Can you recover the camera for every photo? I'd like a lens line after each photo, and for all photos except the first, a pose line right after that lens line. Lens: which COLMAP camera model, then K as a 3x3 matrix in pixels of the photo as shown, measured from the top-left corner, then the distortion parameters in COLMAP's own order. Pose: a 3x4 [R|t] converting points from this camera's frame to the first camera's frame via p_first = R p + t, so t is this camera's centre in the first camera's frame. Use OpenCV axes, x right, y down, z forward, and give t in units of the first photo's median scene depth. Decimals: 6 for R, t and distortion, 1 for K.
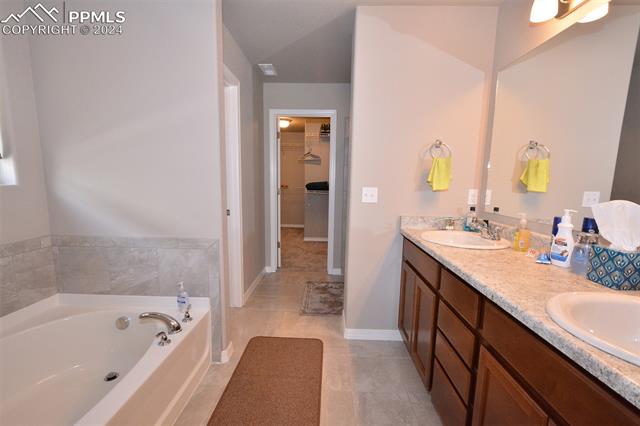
lens RADIAL K [[280.5, 0, 317.8], [0, 280.5, 218.5], [0, 0, 1]] dist [0.003427, -0.005959]
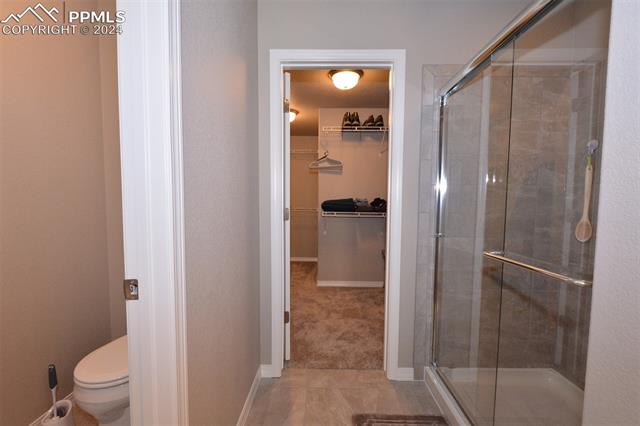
lens RADIAL K [[280.5, 0, 317.8], [0, 280.5, 218.5], [0, 0, 1]] dist [0.003427, -0.005959]
pose [[0.999754, -0.010963, 0.019290, -0.081243], [0.012391, 0.997065, -0.075548, -0.042617], [-0.018405, 0.075768, 0.996956, 0.424066]]
